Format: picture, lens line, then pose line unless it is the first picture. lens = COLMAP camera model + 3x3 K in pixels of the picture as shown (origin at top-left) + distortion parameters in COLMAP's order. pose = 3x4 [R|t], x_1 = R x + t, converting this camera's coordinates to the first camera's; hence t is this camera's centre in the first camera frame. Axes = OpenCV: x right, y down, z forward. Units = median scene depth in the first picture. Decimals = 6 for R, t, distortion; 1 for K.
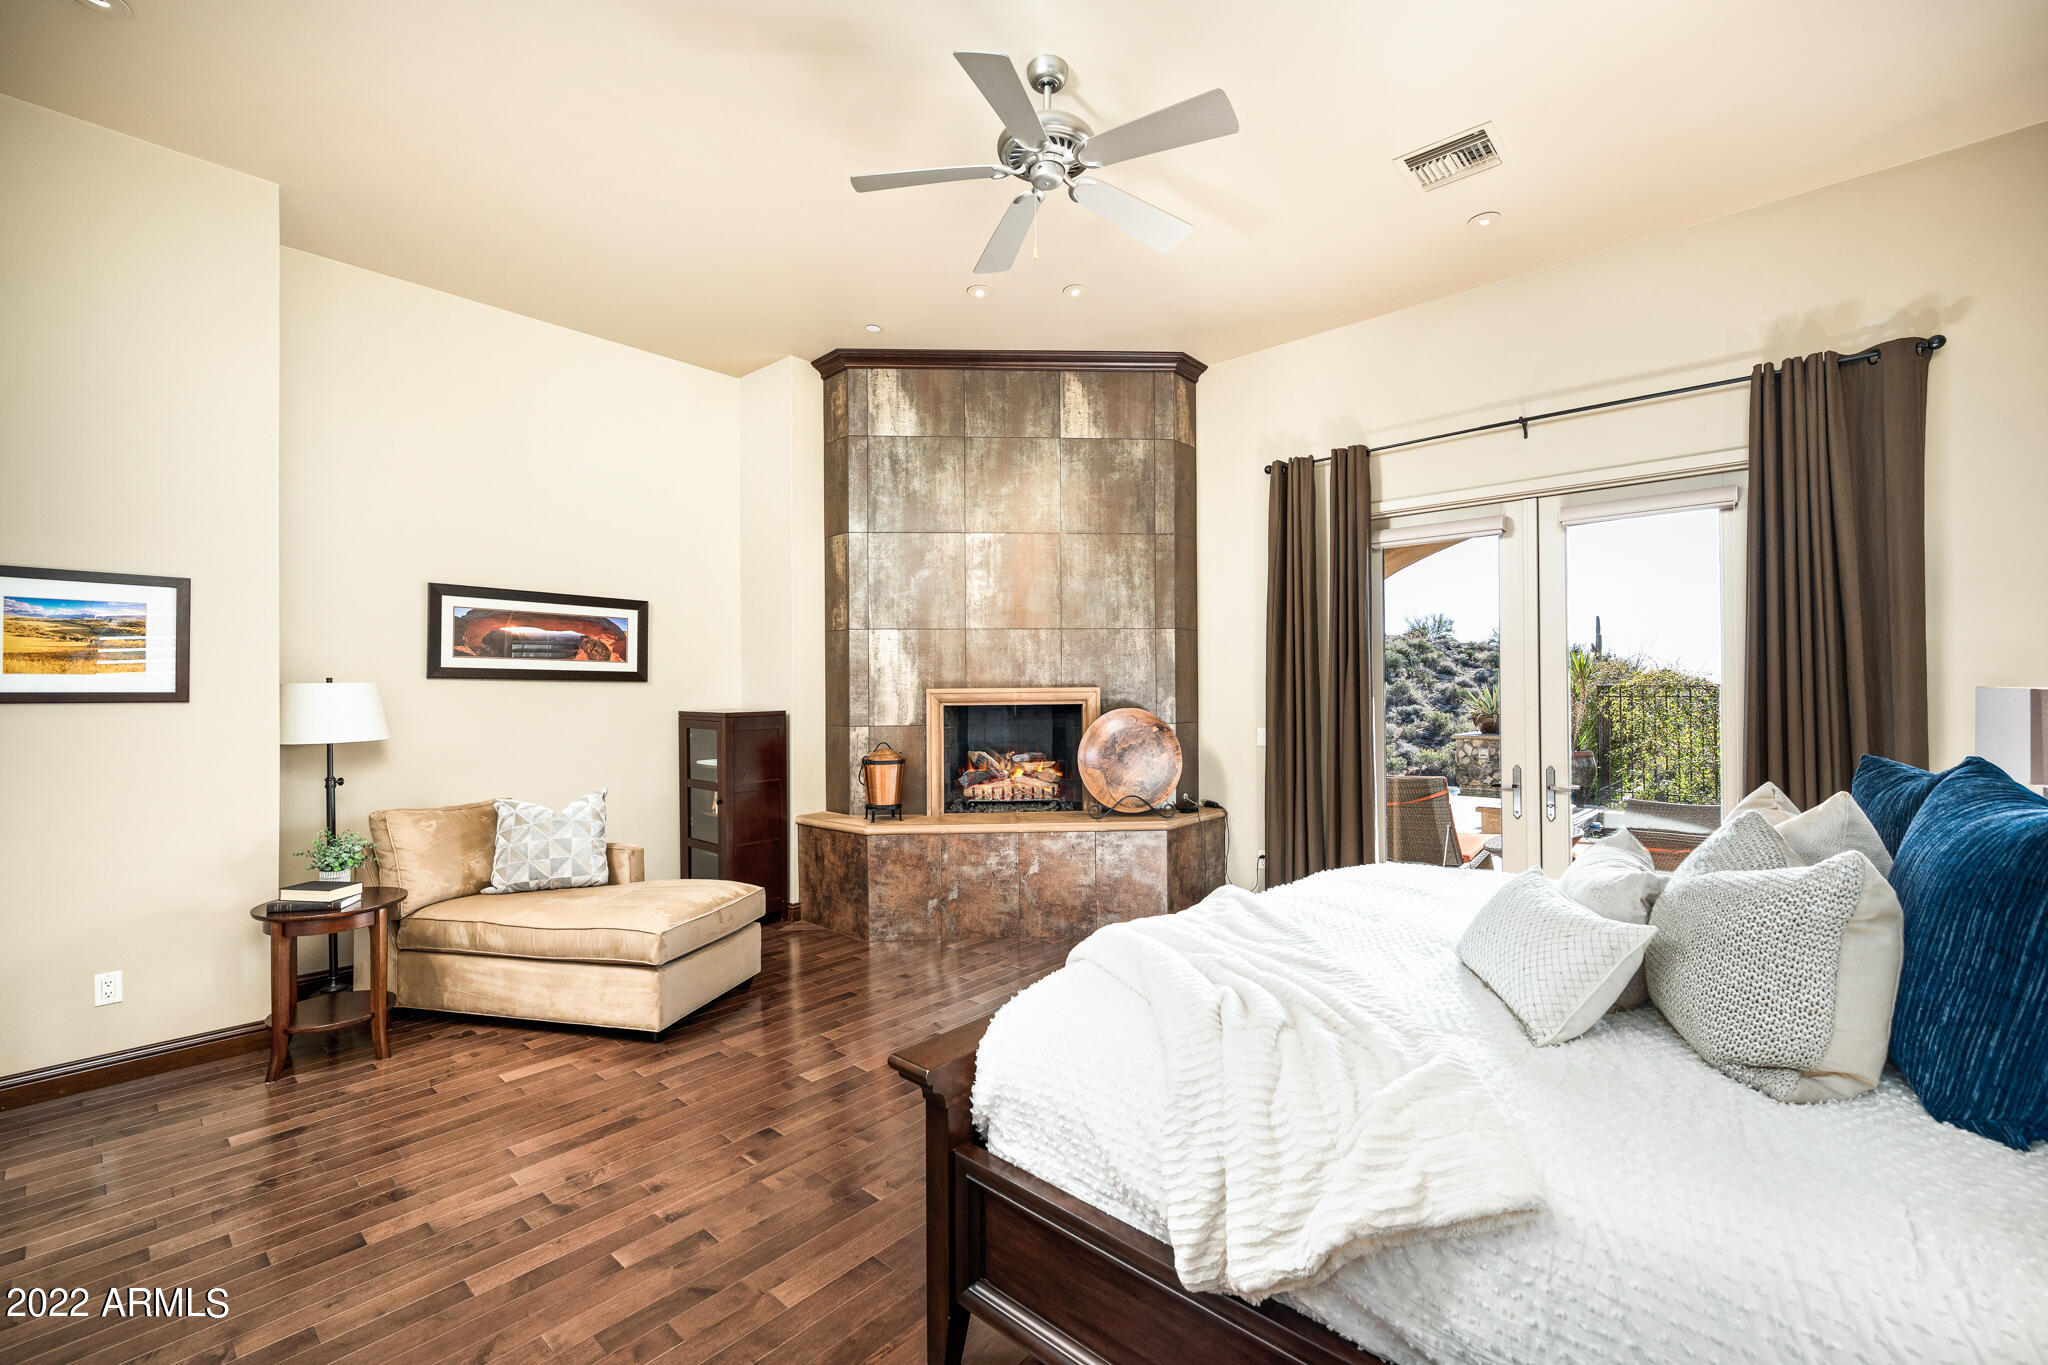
lens RADIAL K [[849.3, 0, 1024.0], [0, 849.3, 682.5], [0, 0, 1]] dist [0.000026, -0.000130]
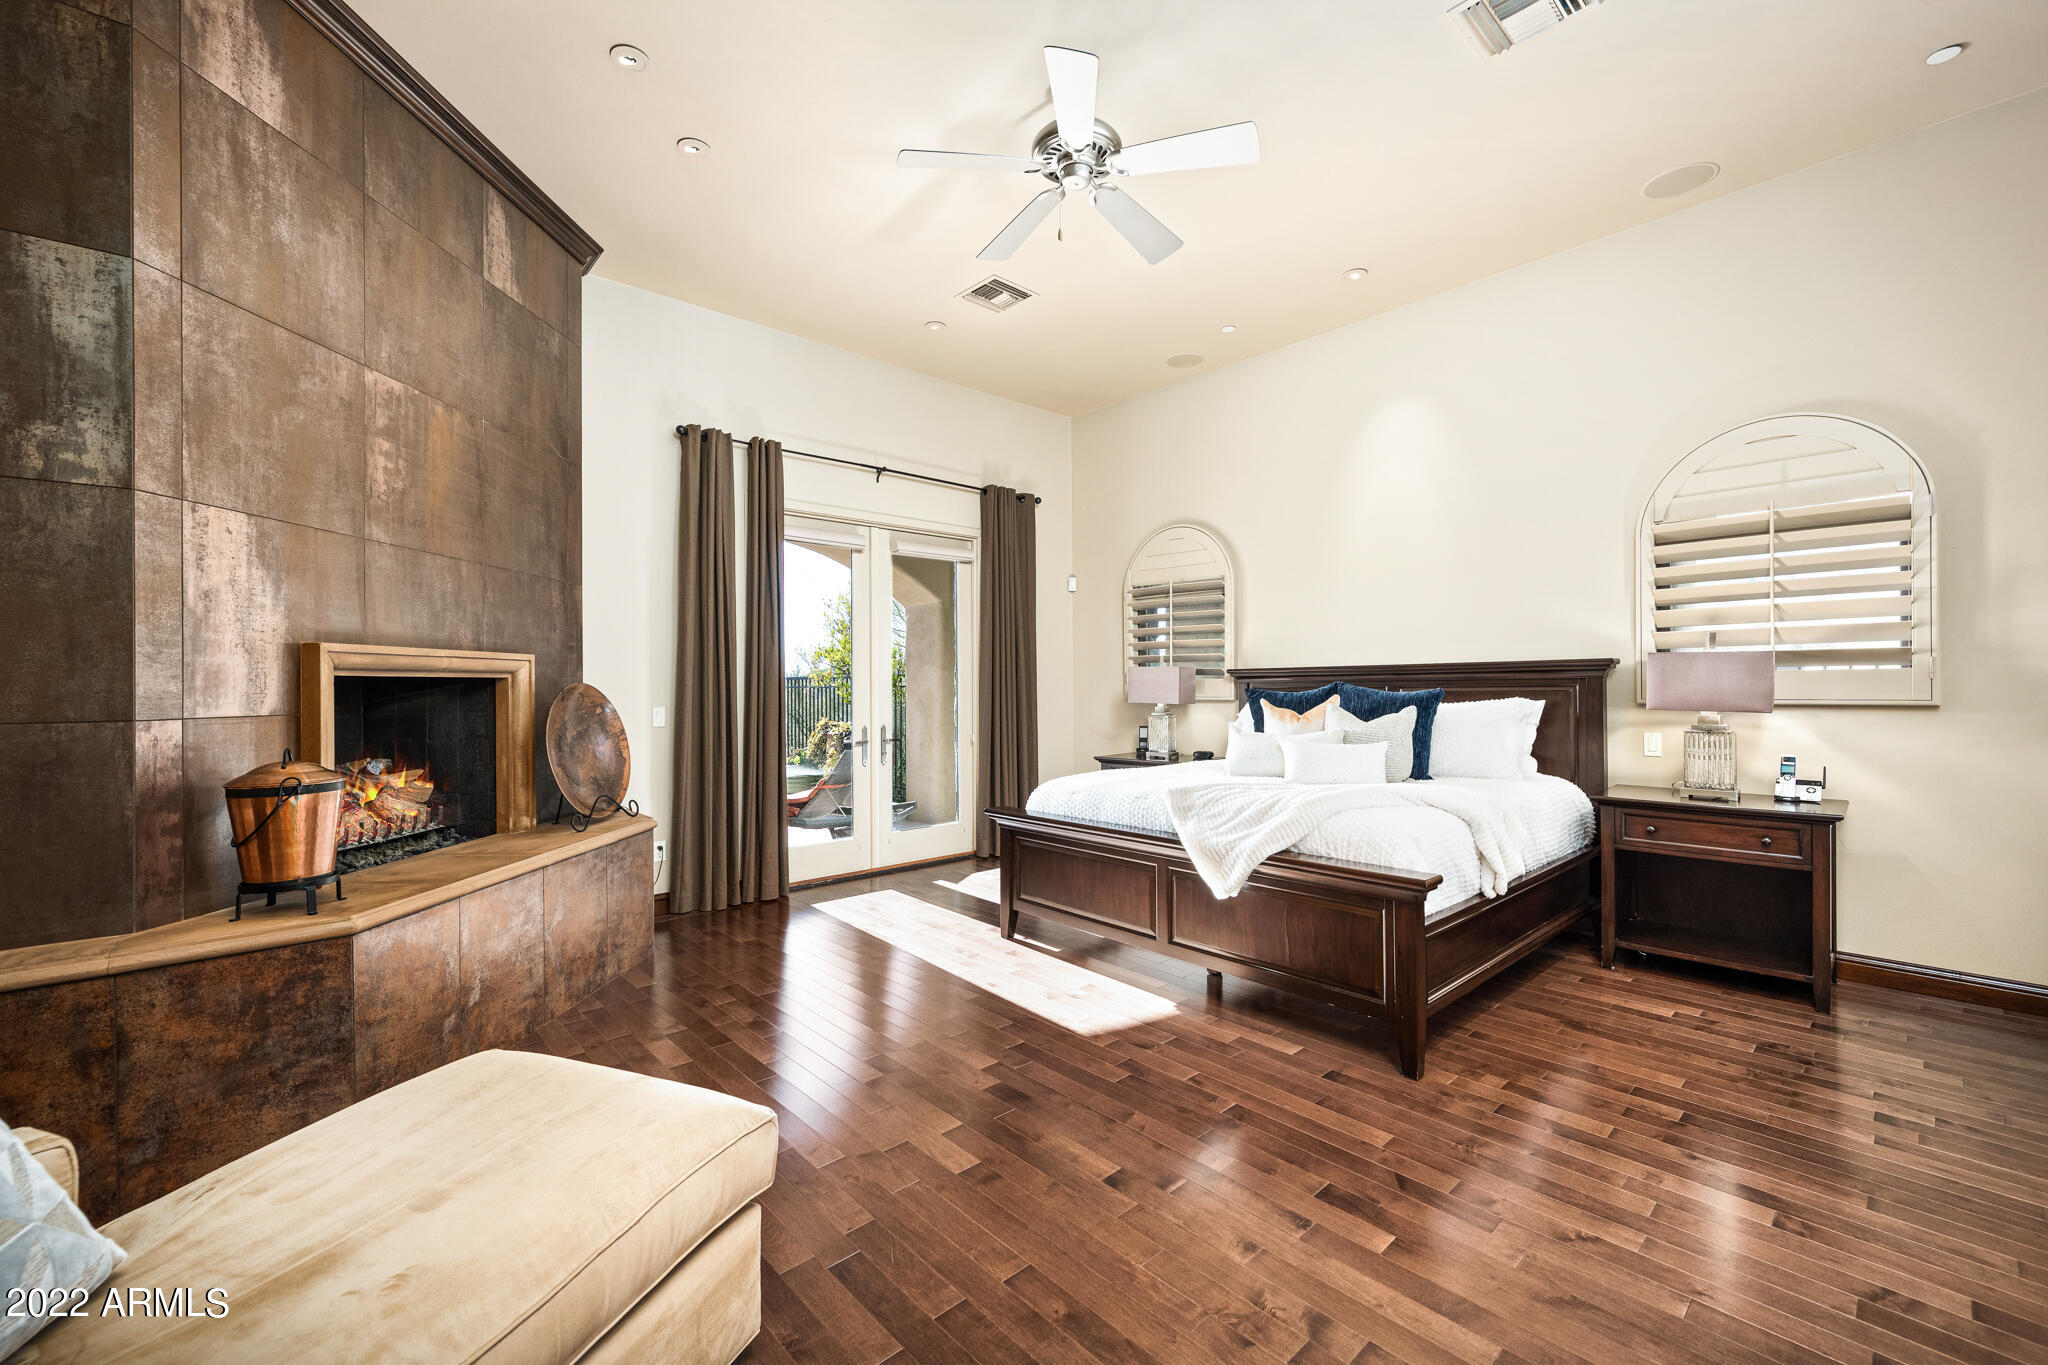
lens RADIAL K [[822.6, 0, 1024.0], [0, 822.6, 682.5], [0, 0, 1]] dist [0.007341, -0.000096]
pose [[0.112197, 0.010711, 0.993628, -0.561549], [-0.001952, 0.999942, -0.010559, 0.036220], [-0.993684, -0.000755, 0.112211, 0.515117]]
